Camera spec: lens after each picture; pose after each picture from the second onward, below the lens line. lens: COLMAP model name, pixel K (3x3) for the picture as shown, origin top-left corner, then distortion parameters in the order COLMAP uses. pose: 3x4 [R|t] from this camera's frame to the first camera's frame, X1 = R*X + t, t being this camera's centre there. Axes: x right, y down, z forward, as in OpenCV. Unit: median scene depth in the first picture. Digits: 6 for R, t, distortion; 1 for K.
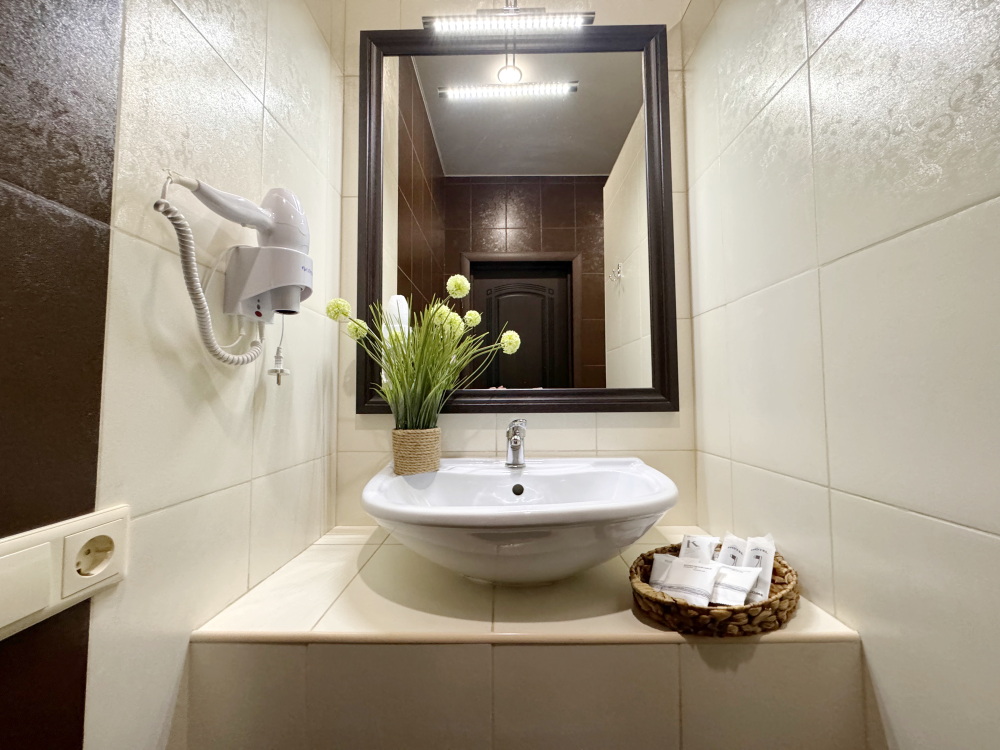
lens RADIAL K [[395.1, 0, 501.4], [0, 395.1, 371.8], [0, 0, 1]] dist [-0.001041, 0.000194]
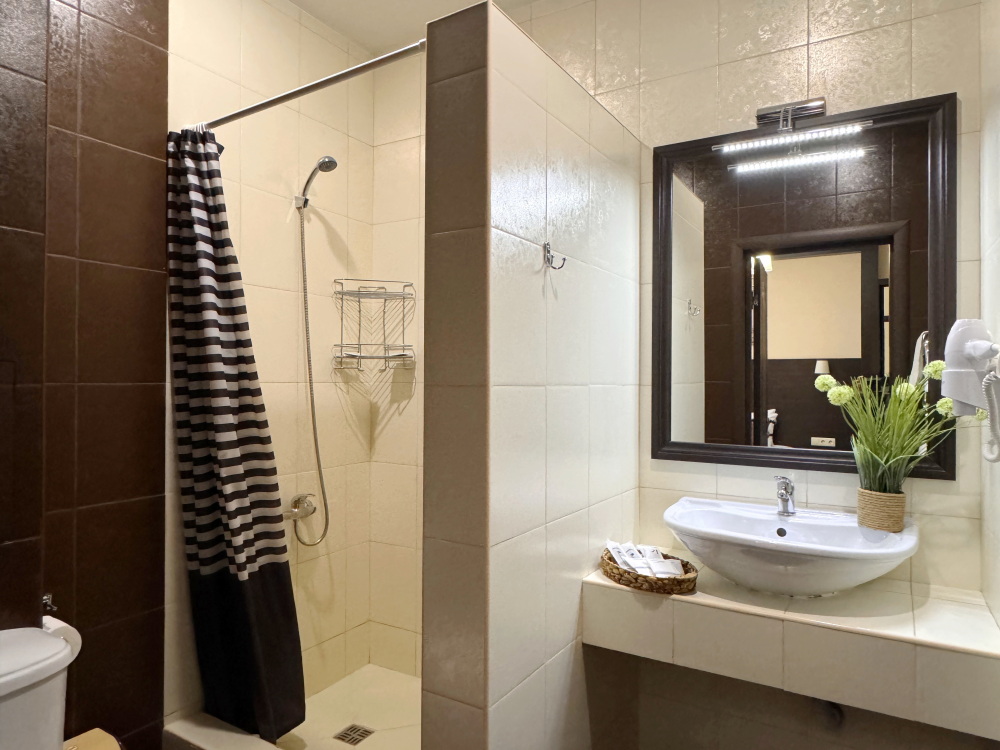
lens RADIAL K [[624.6, 0, 502.9], [0, 624.6, 378.1], [0, 0, 1]] dist [-0.017188, -0.002679]
pose [[0.864391, 0.007290, -0.502768, 0.336226], [0.020258, 0.998578, 0.049308, -0.397616], [0.502413, -0.052806, 0.863014, -1.459370]]
